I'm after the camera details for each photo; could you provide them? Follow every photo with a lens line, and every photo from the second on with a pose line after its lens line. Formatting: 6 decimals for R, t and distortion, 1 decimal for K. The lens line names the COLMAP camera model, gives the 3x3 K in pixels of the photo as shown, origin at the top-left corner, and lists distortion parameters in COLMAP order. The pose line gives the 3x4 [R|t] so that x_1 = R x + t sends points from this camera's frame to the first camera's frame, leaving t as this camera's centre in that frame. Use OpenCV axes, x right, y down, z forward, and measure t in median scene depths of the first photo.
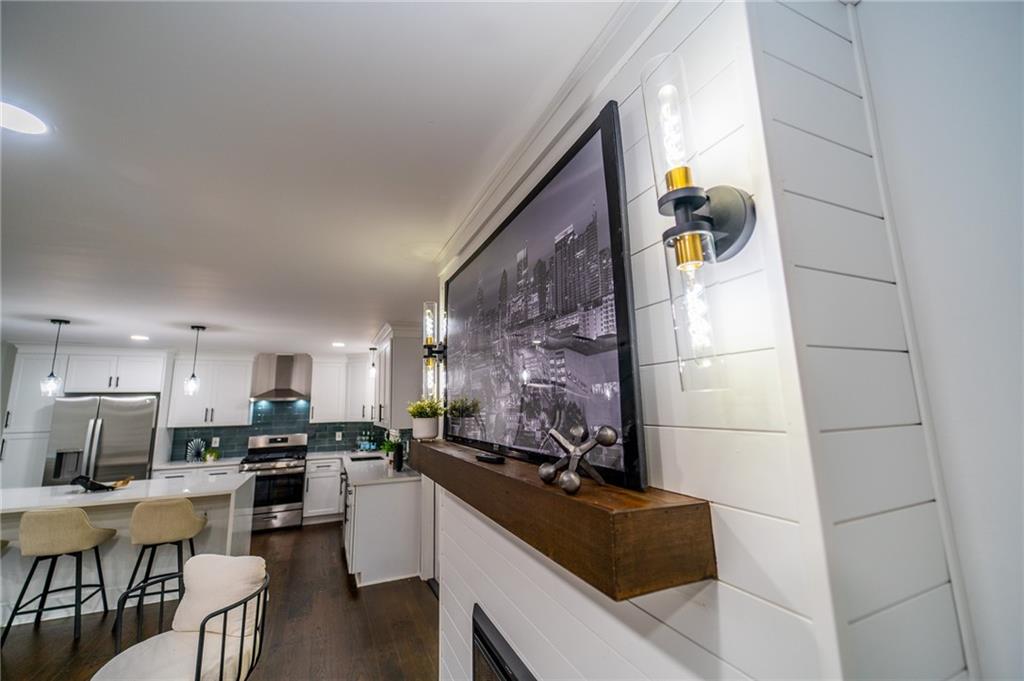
lens RADIAL K [[409.8, 0, 510.9], [0, 409.8, 339.3], [0, 0, 1]] dist [0.002133, -0.002034]
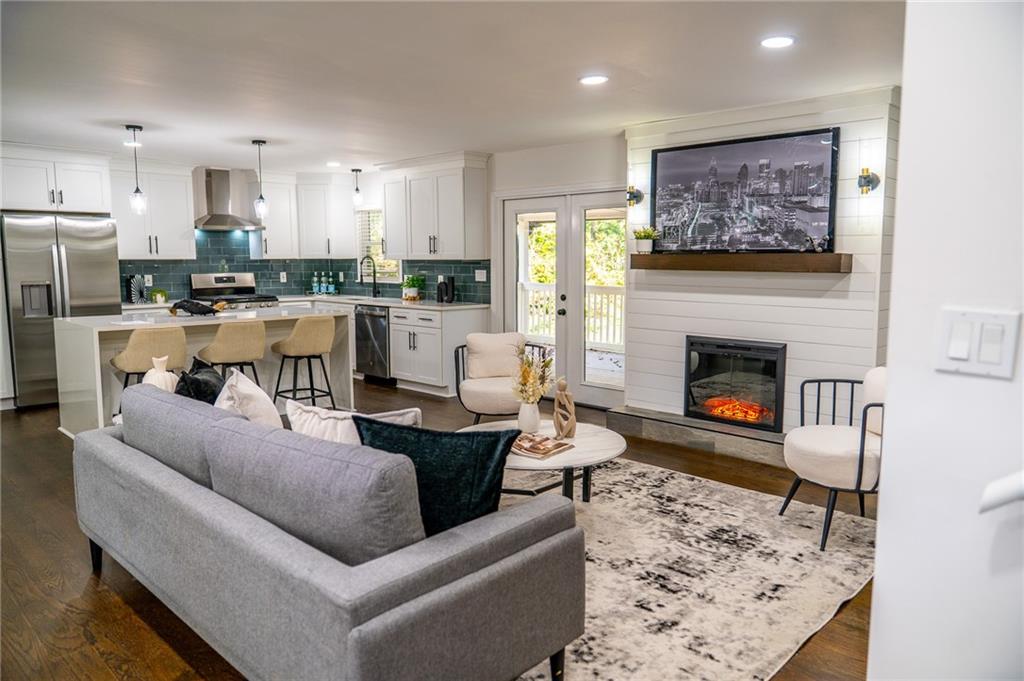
lens RADIAL K [[697.8, 0, 509.6], [0, 697.8, 336.9], [0, 0, 1]] dist [-0.019609, 0.003009]
pose [[0.929200, -0.022505, 0.368892, -0.683370], [-0.076665, 0.964695, 0.251964, -0.035200], [-0.361538, -0.262406, 0.894669, -0.537815]]
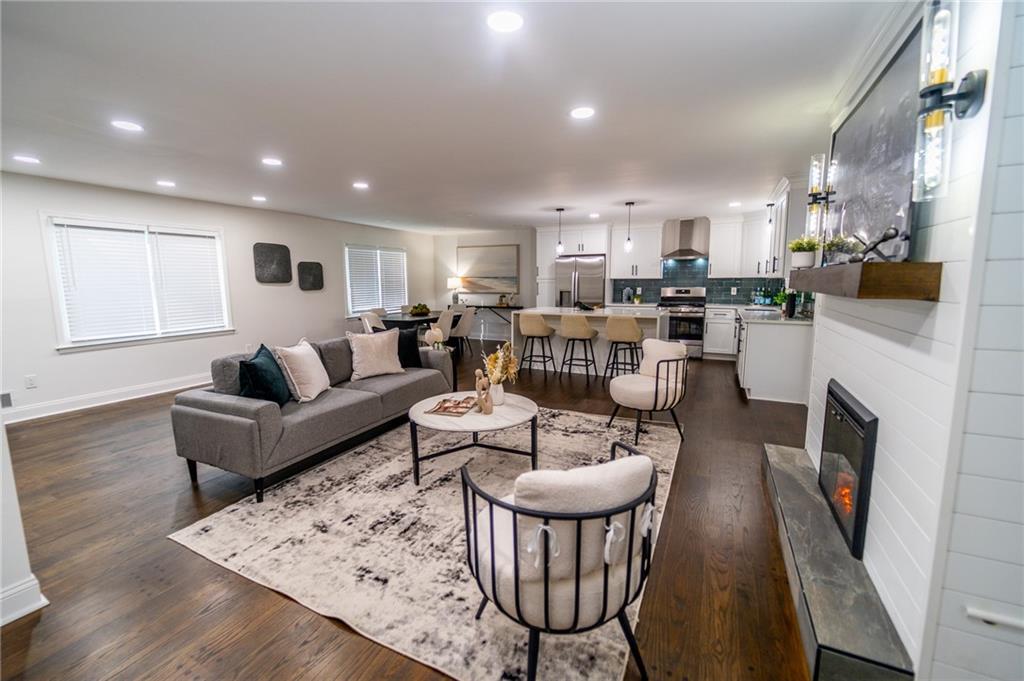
lens RADIAL K [[421.7, 0, 511.0], [0, 421.7, 337.7], [0, 0, 1]] dist [-0.000394, -0.000327]
pose [[0.640767, 0.118449, -0.758543, 0.097486], [0.118104, 0.961058, 0.249839, 0.003034], [0.758596, -0.249675, 0.601825, -0.231651]]
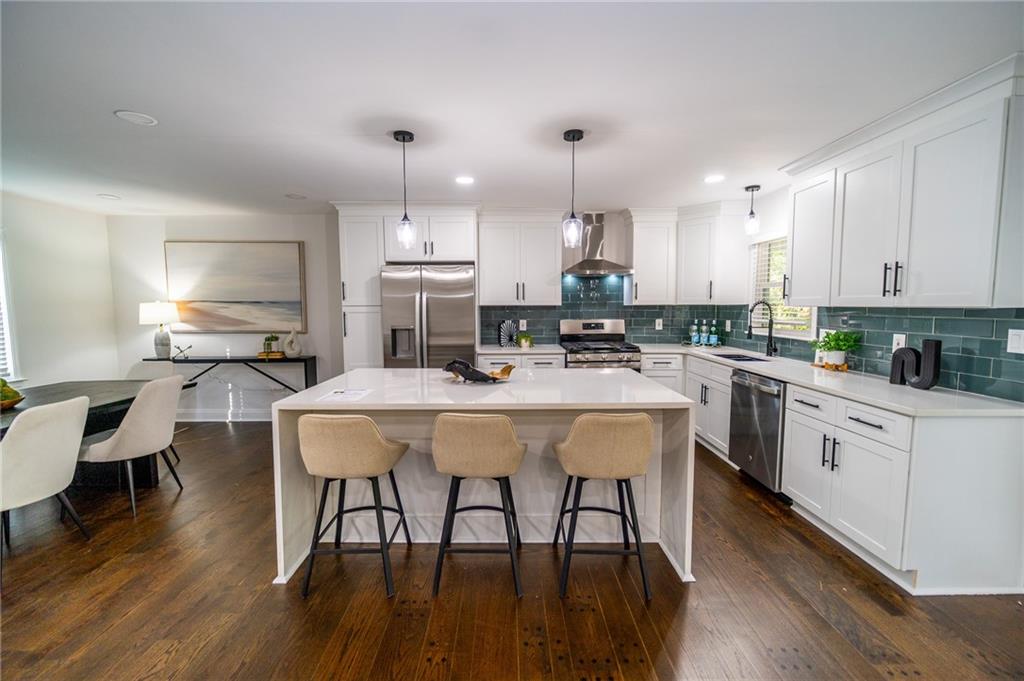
lens RADIAL K [[409.8, 0, 510.9], [0, 409.8, 339.3], [0, 0, 1]] dist [0.002133, -0.002034]
pose [[0.916507, 0.050014, -0.396880, -0.492285], [0.050039, 0.970025, 0.237795, 0.095901], [0.396877, -0.237801, 0.886533, 0.297378]]
